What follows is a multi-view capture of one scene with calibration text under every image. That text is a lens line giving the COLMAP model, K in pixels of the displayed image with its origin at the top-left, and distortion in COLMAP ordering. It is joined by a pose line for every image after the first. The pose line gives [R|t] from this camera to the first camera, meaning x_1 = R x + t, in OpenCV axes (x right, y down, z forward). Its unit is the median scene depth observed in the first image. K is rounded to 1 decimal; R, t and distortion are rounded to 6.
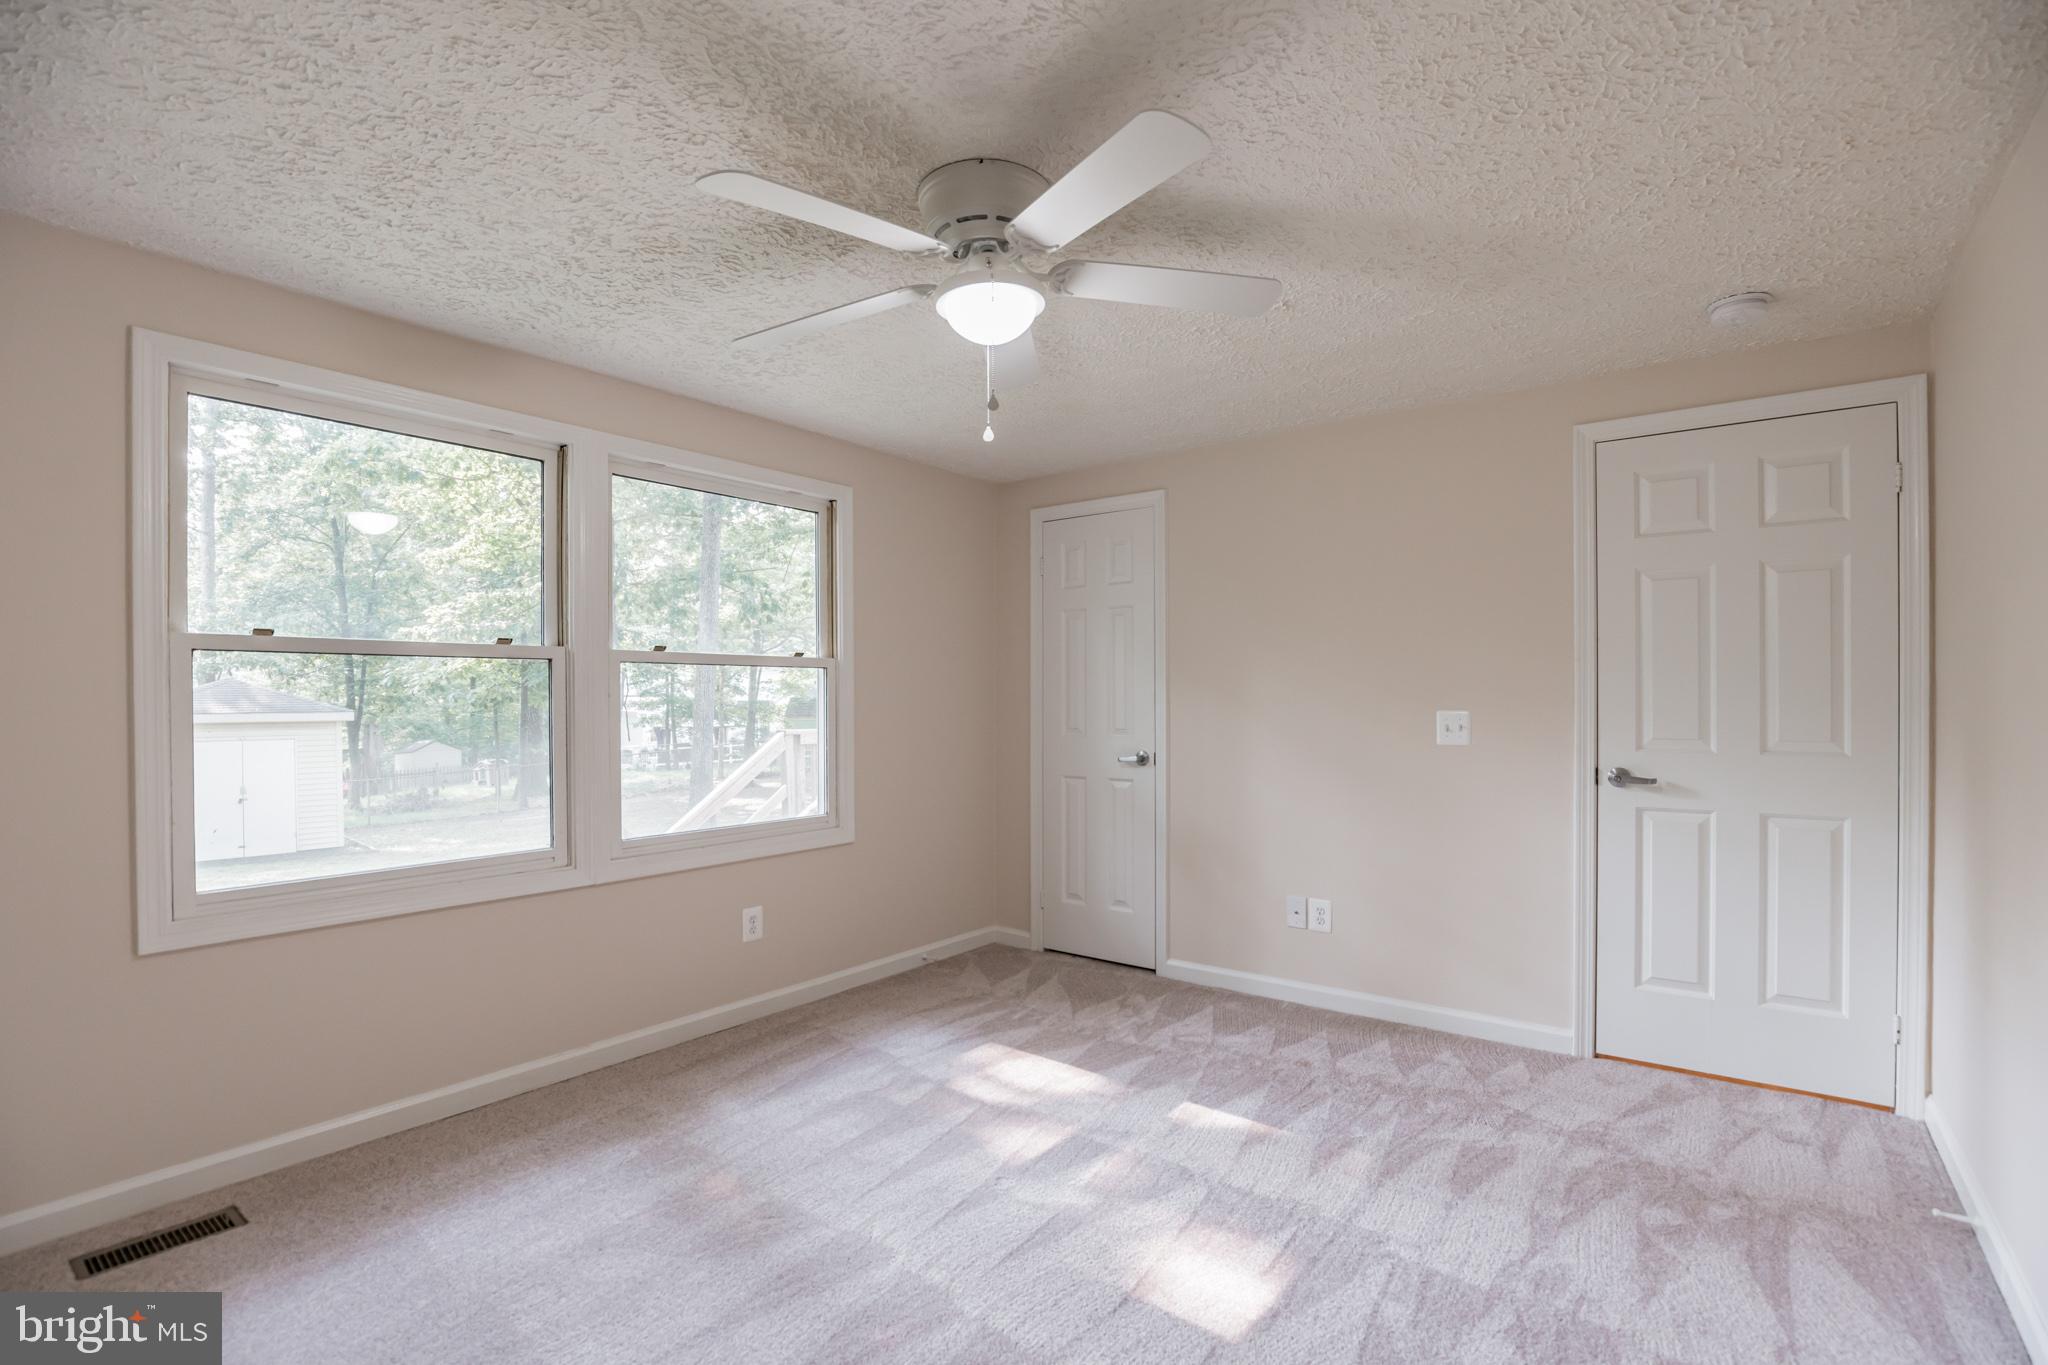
lens RADIAL K [[943.3, 0, 1021.6], [0, 943.3, 700.9], [0, 0, 1]] dist [-0.042704, 0.010344]
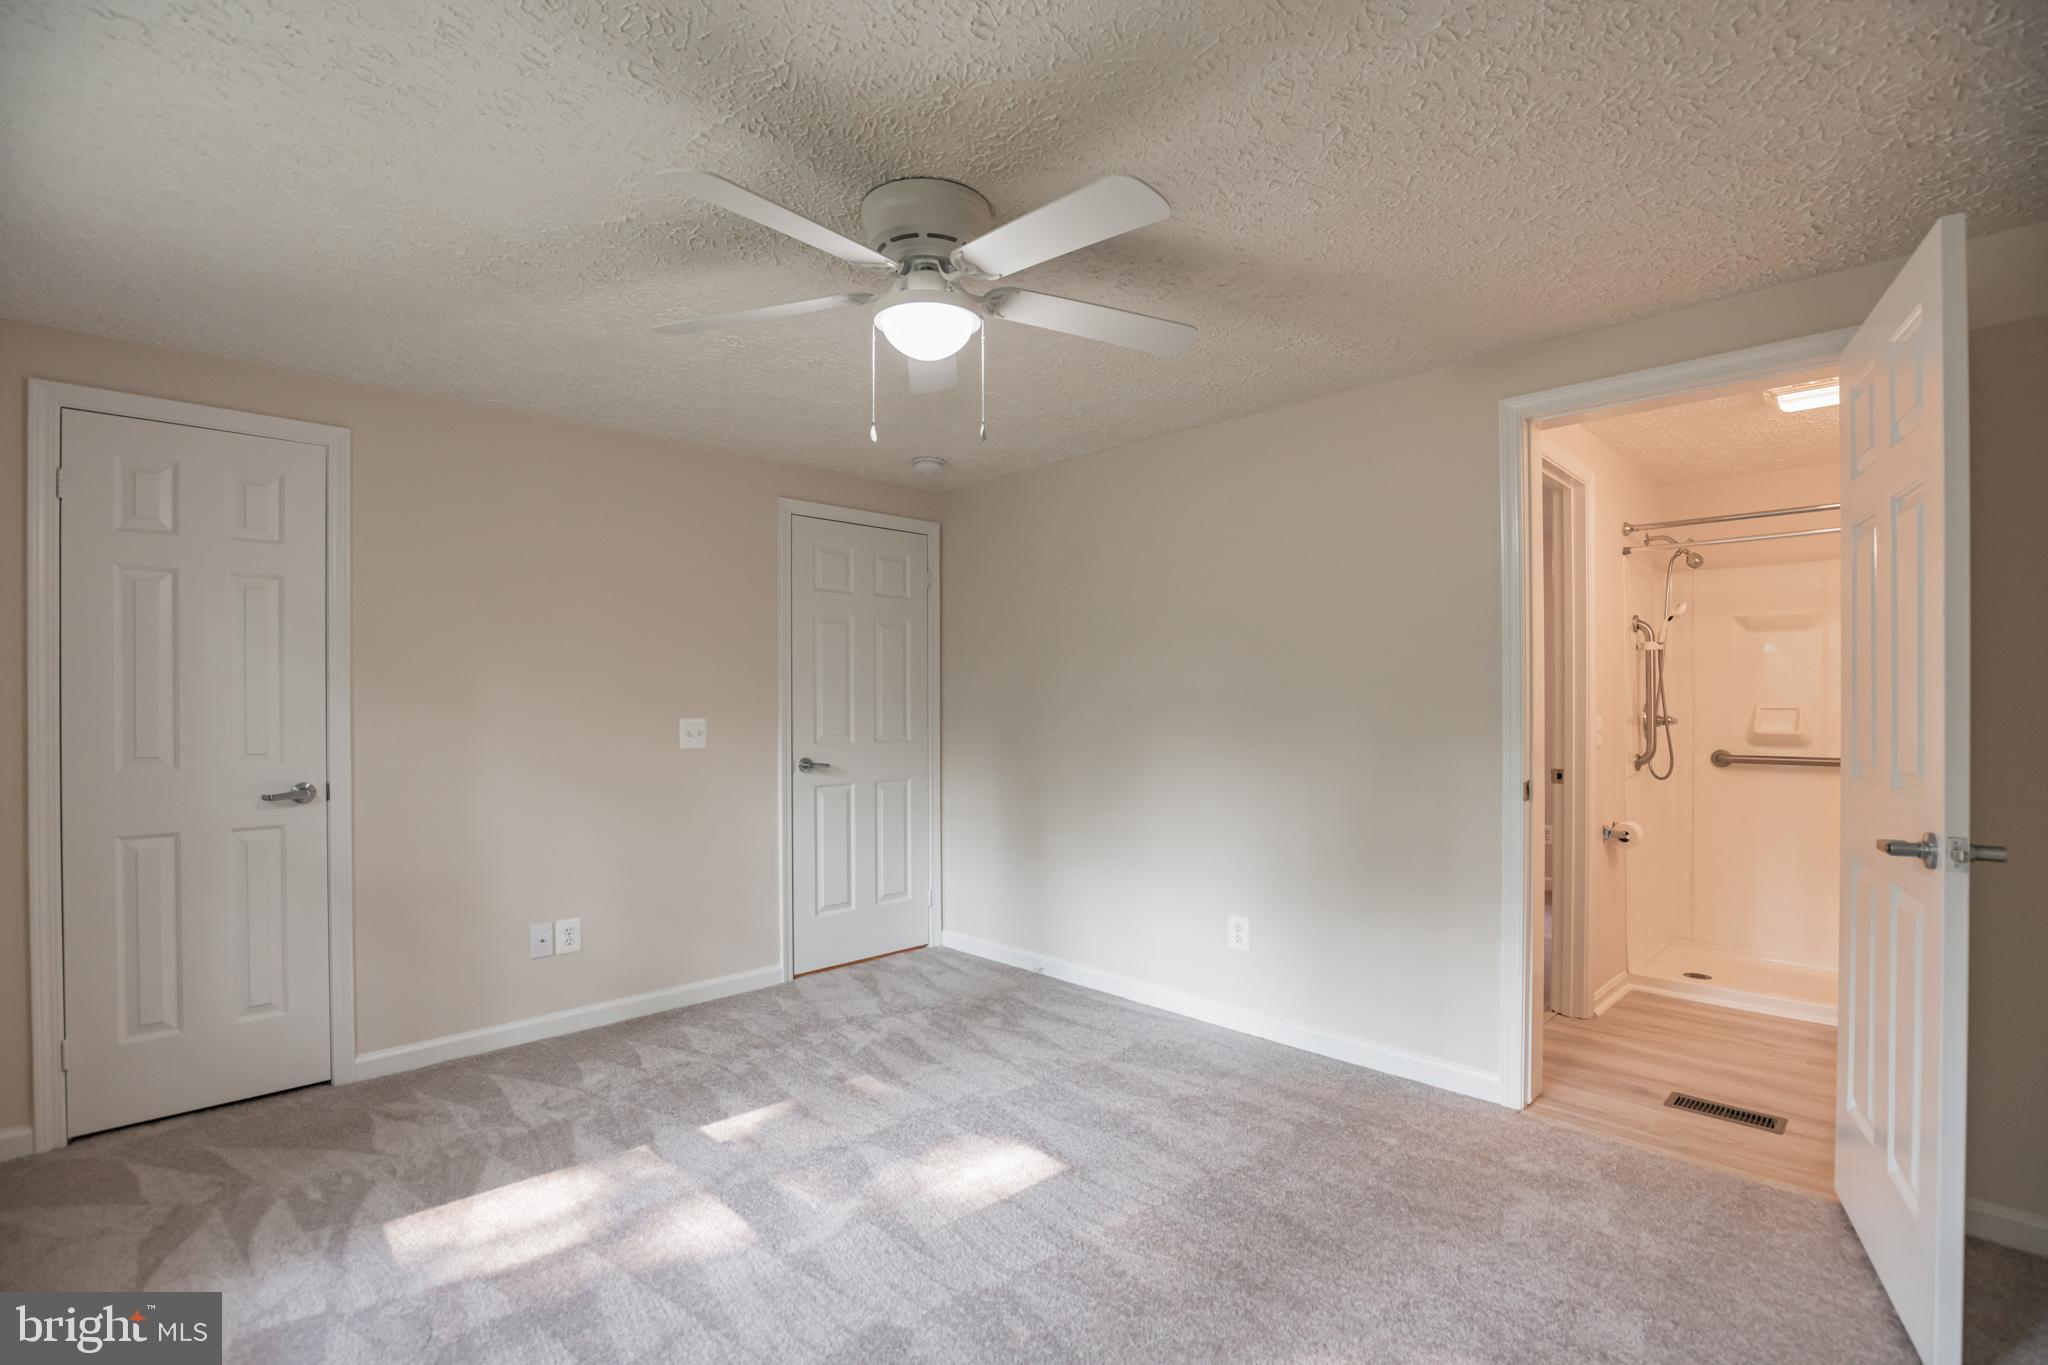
lens RADIAL K [[943.3, 0, 1021.6], [0, 943.3, 700.9], [0, 0, 1]] dist [-0.042704, 0.010344]
pose [[0.134464, 0.004006, 0.990910, -0.685859], [0.006257, 0.999968, -0.004892, -0.002795], [-0.990899, 0.006857, 0.134434, 0.509761]]
